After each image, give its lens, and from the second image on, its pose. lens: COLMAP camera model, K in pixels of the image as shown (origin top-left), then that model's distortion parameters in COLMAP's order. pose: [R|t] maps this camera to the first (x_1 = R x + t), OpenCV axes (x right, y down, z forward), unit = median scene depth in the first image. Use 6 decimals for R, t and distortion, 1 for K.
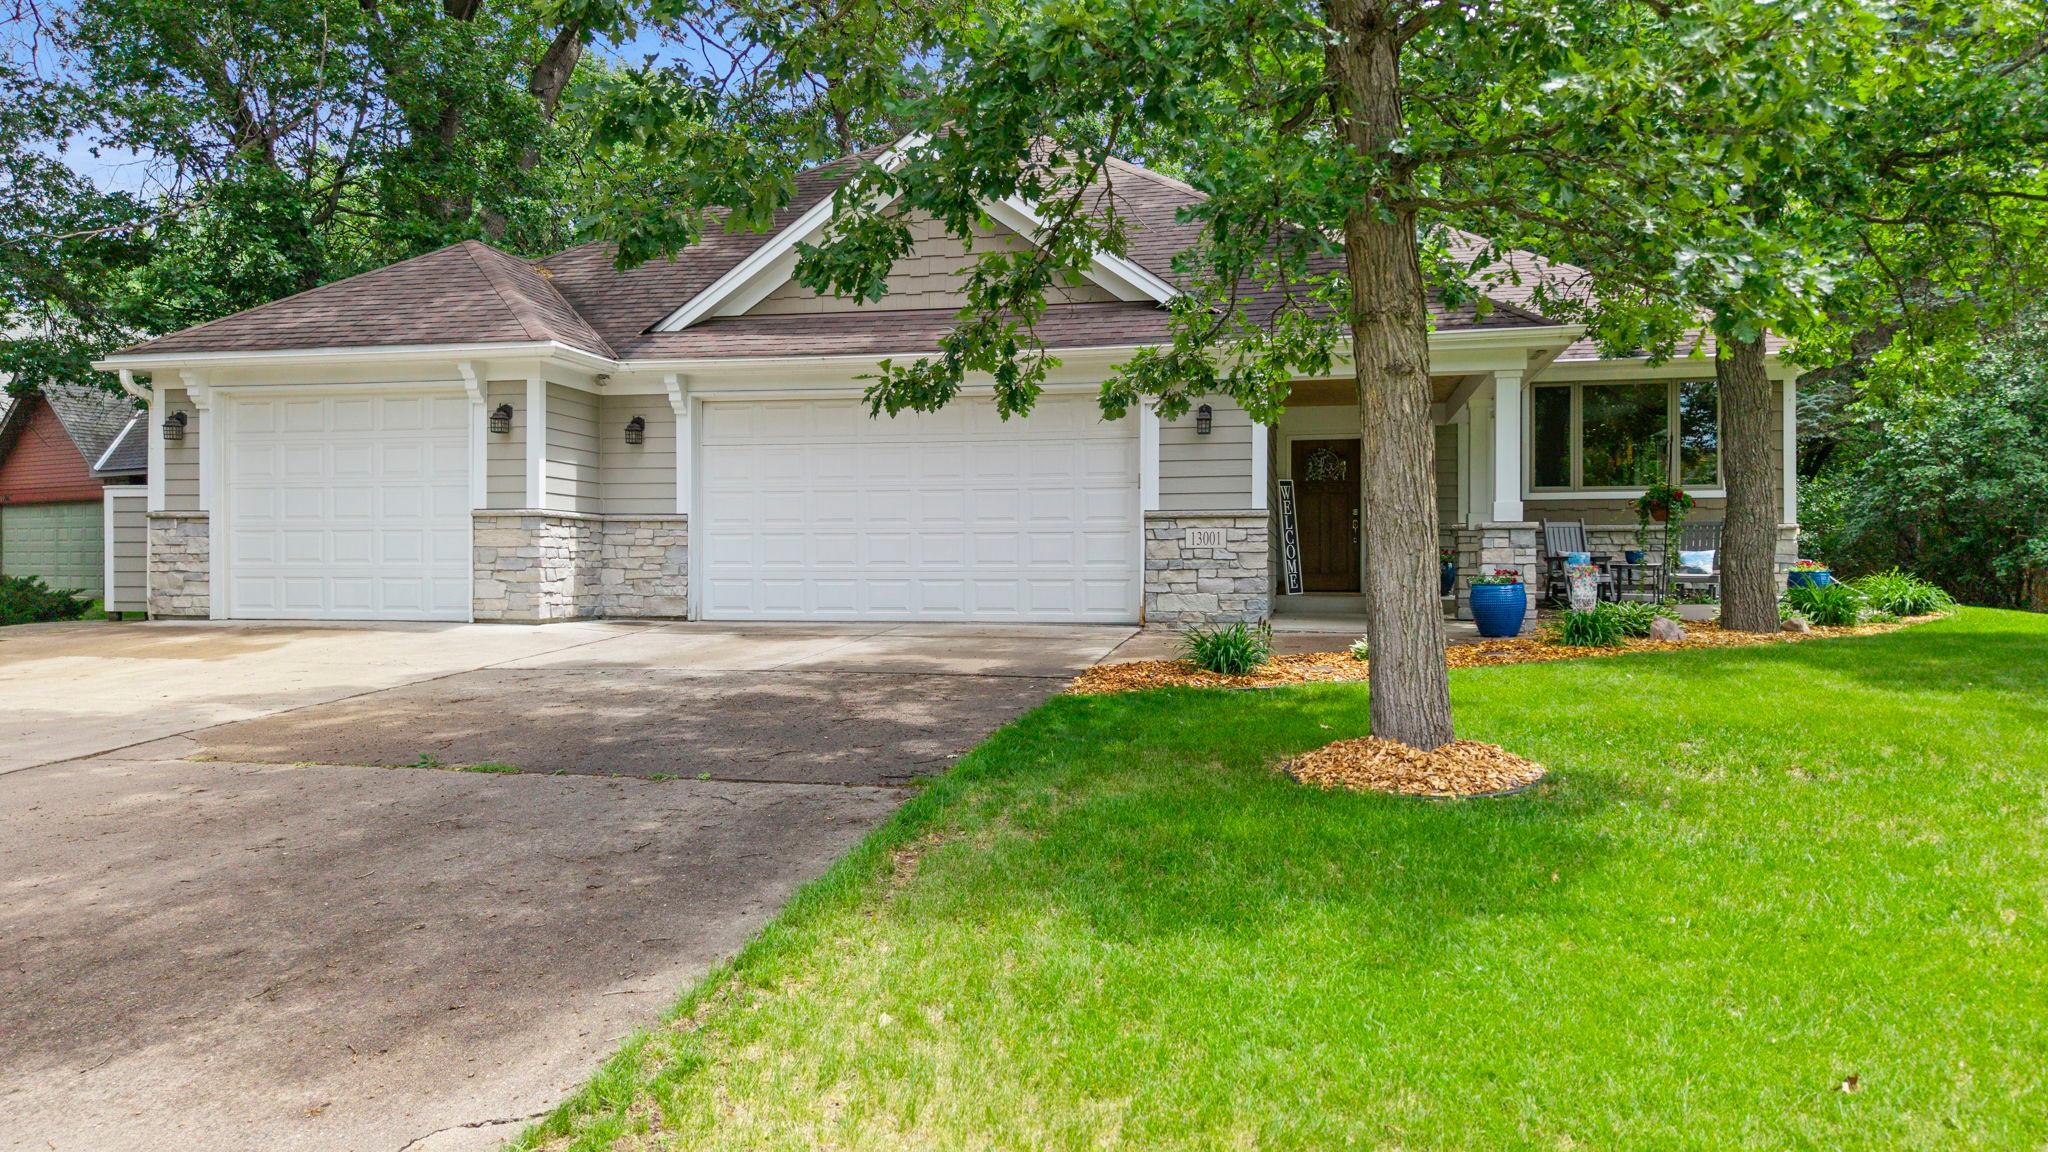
lens RADIAL K [[1394.9, 0, 1039.8], [0, 1394.9, 587.8], [0, 0, 1]] dist [0.030140, -0.013192]
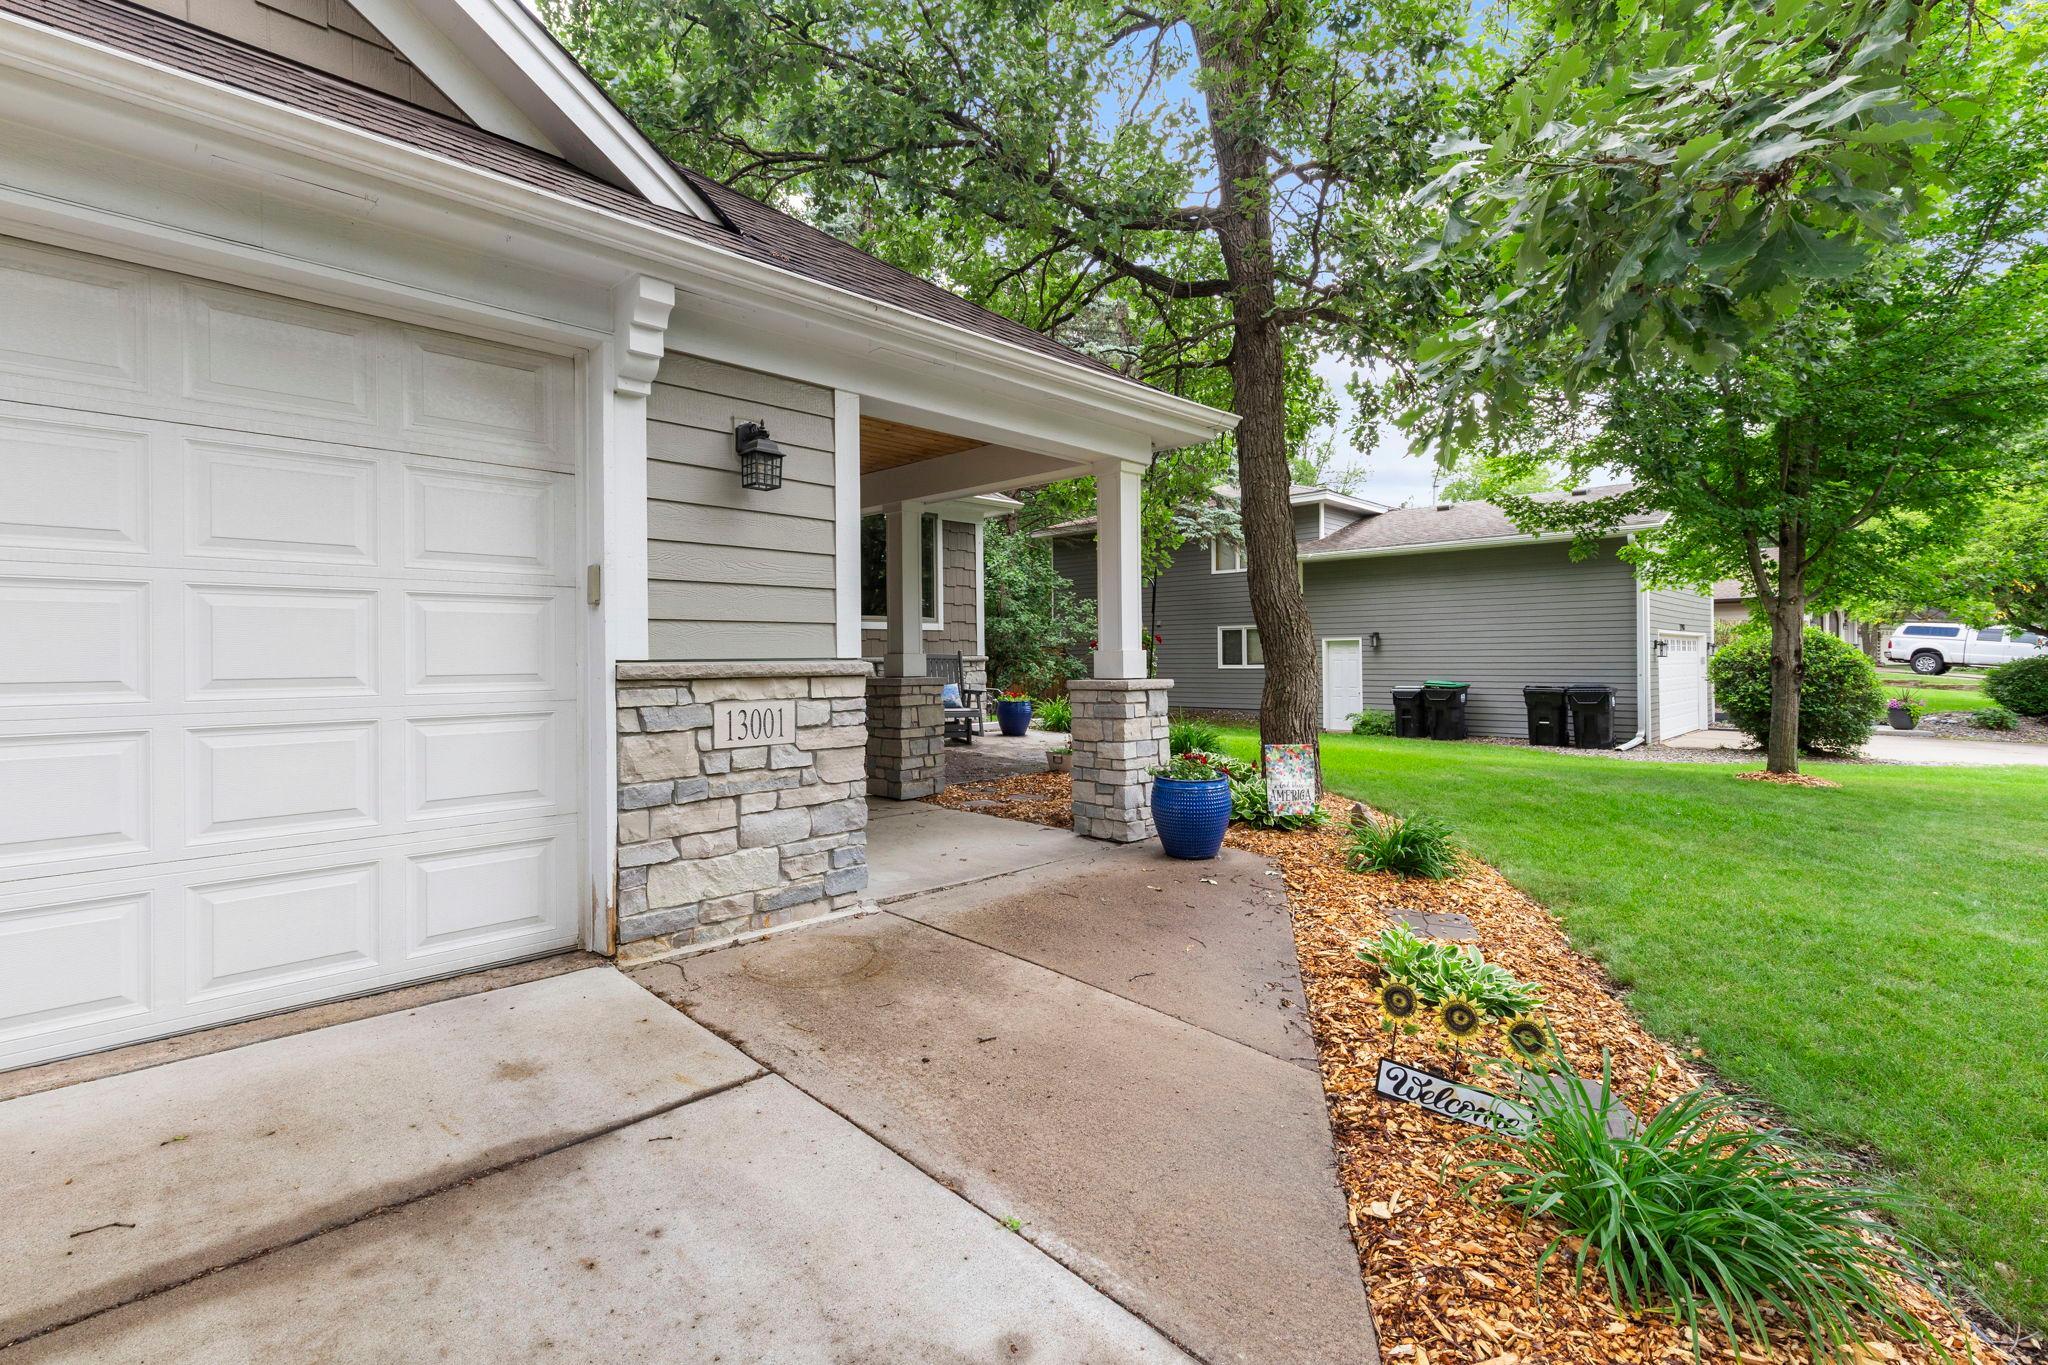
lens RADIAL K [[947.8, 0, 1017.6], [0, 947.8, 653.5], [0, 0, 1]] dist [0.003303, 0.001150]
pose [[0.541868, -0.001421, 0.840462, -0.083548], [0.014065, 0.999874, -0.007377, -0.050892], [-0.840346, 0.015819, 0.541820, 0.713929]]
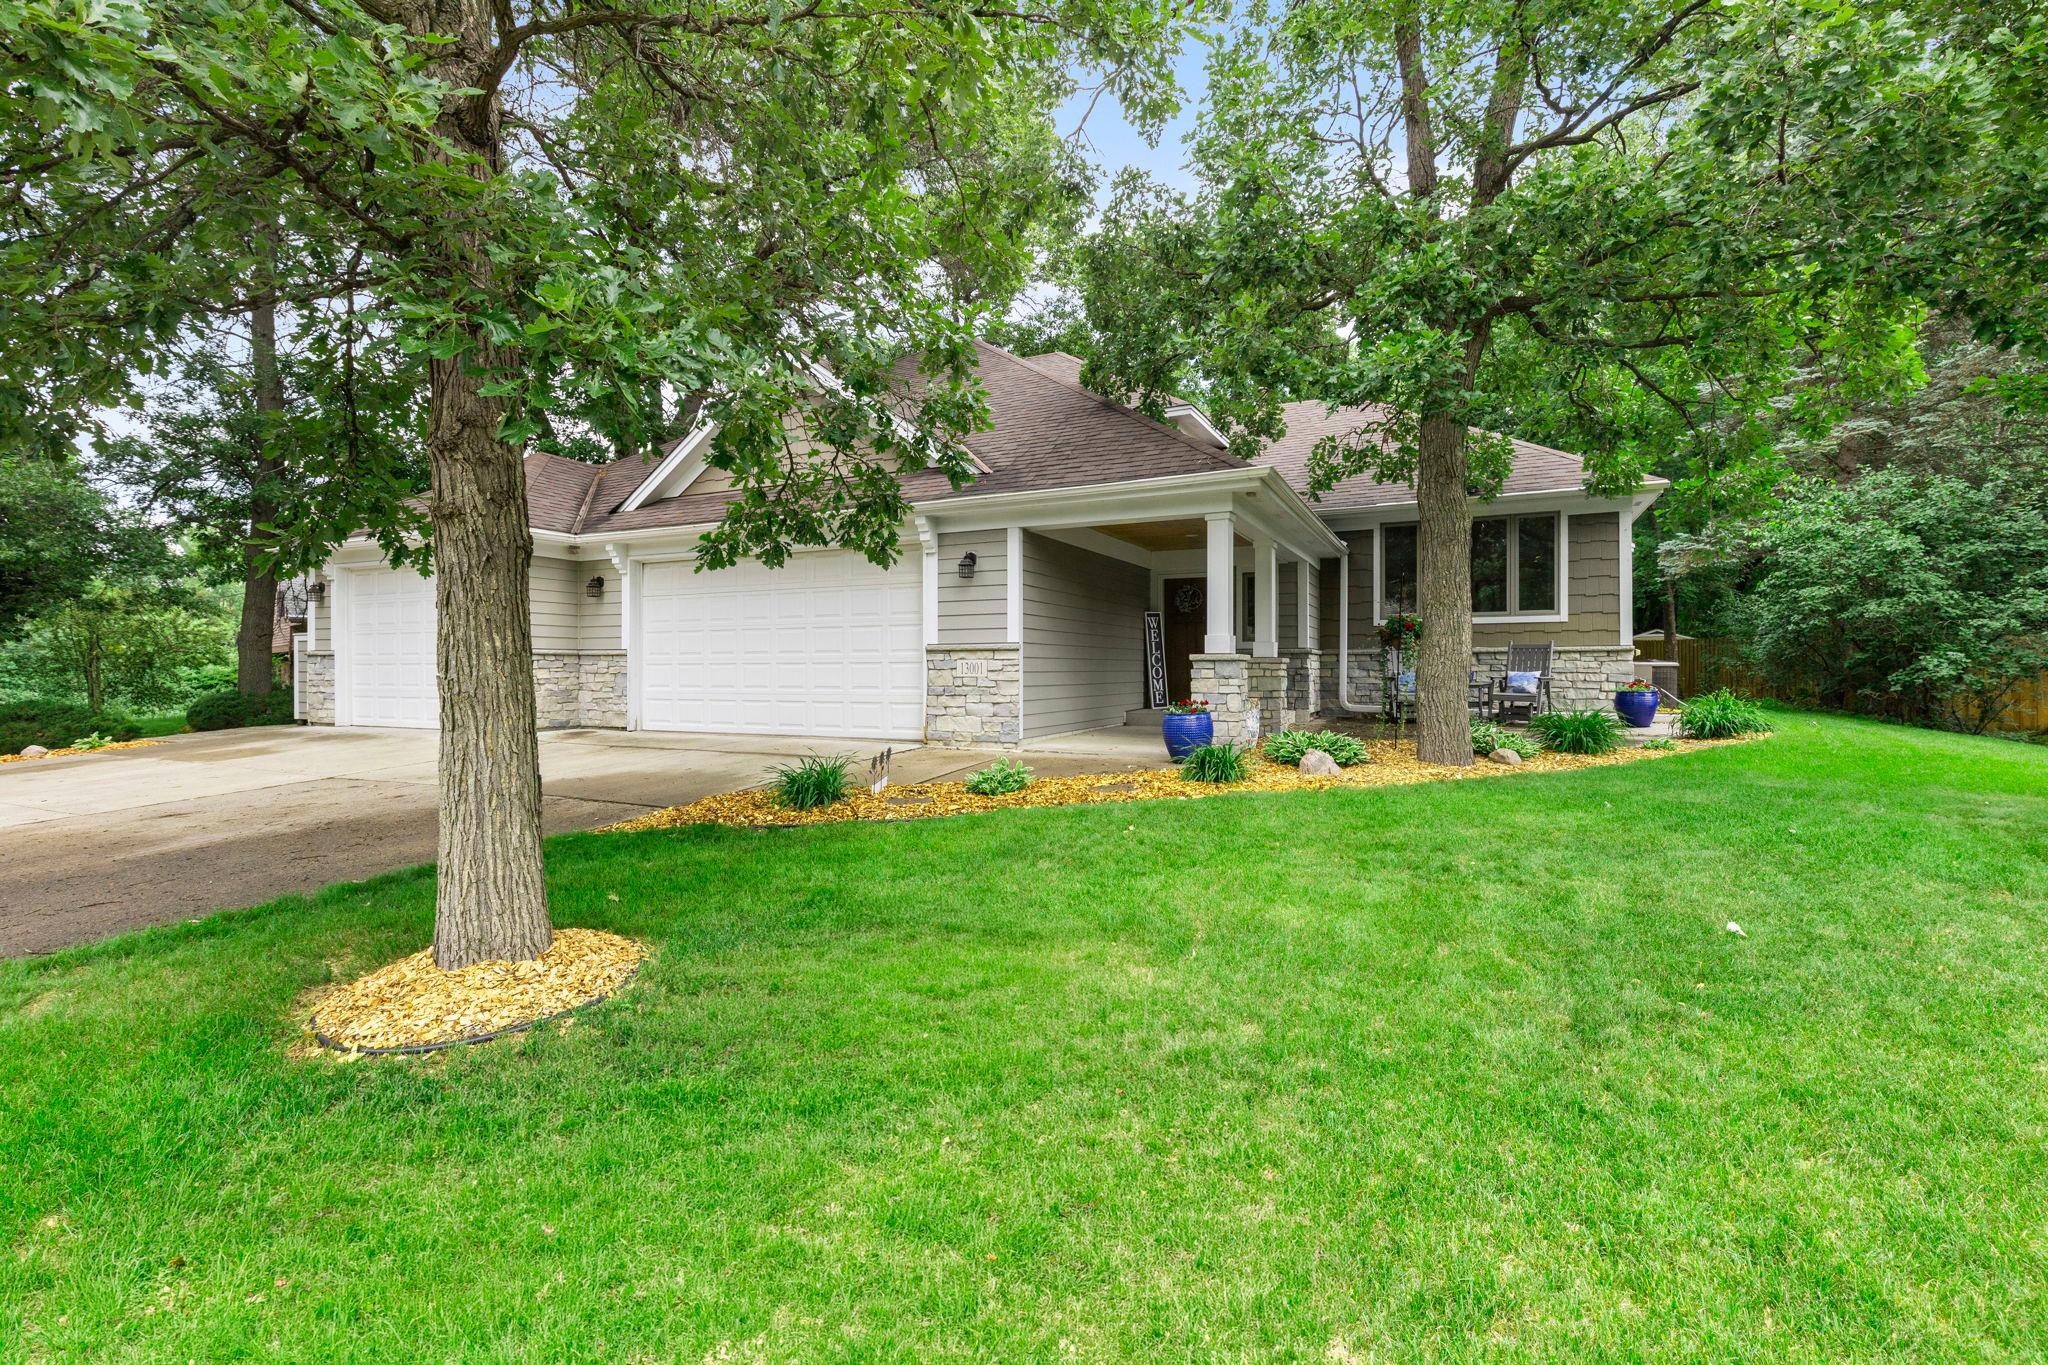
lens RADIAL K [[947.8, 0, 1031.2], [0, 947.8, 674.8], [0, 0, 1]] dist [0.003303, 0.001150]
pose [[0.969540, -0.001884, -0.244926, 0.334770], [0.000538, 0.999984, -0.005562, -0.023979], [0.244933, 0.005261, 0.969526, 0.233817]]
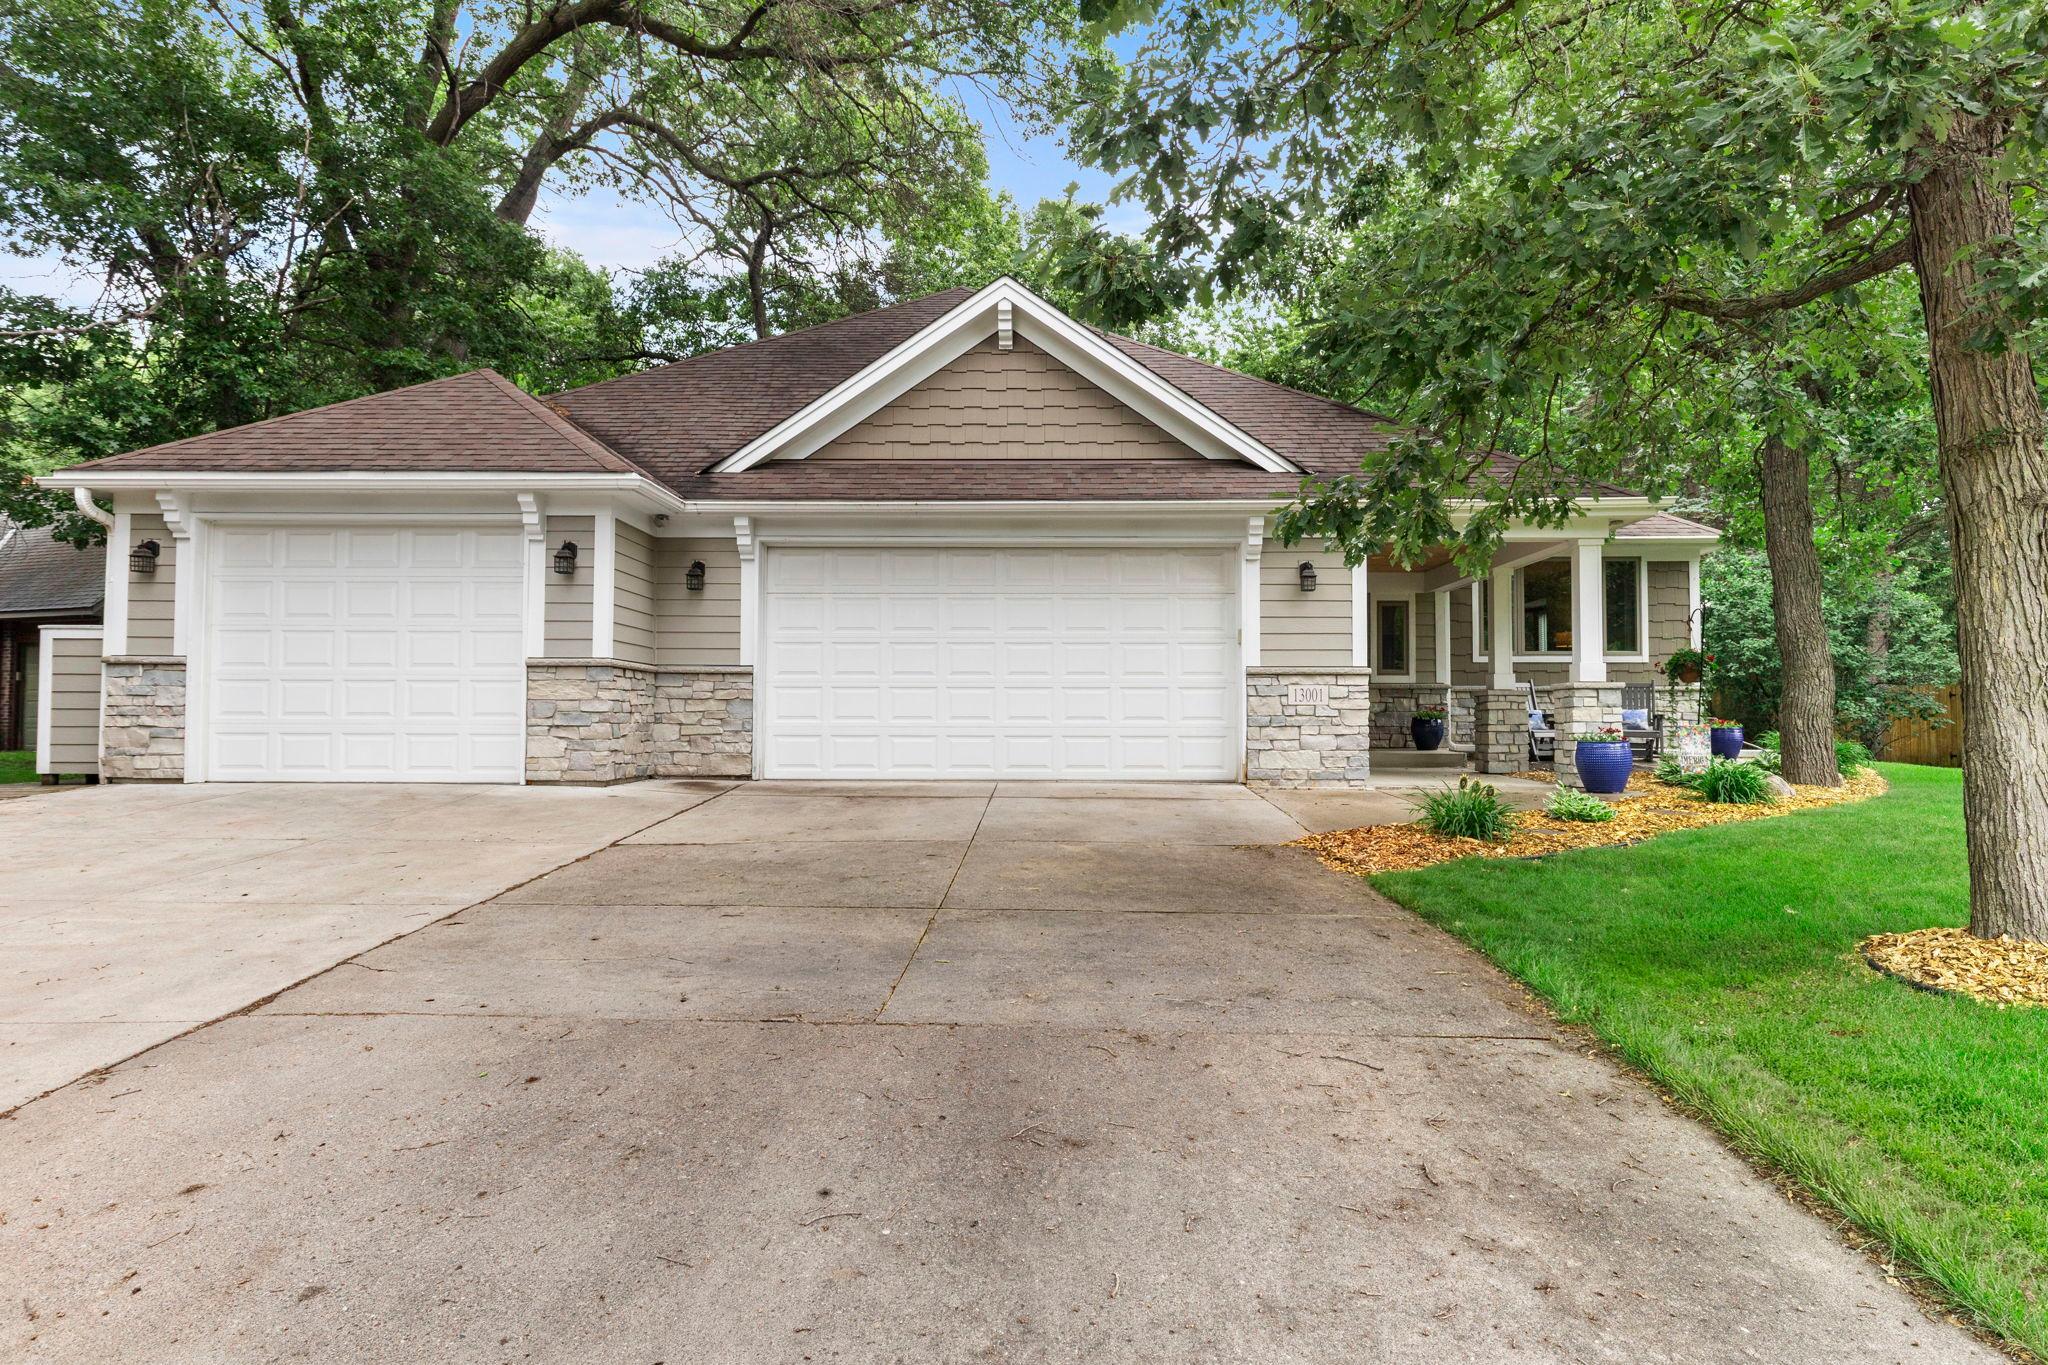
lens RADIAL K [[1194.8, 0, 1040.8], [0, 1194.8, 687.7], [0, 0, 1]] dist [0.009177, 0.002697]
pose [[0.981343, 0.007826, 0.192108, -0.218766], [0.000093, 0.999152, -0.041180, -0.005124], [-0.192267, 0.040429, 0.980509, 0.181259]]
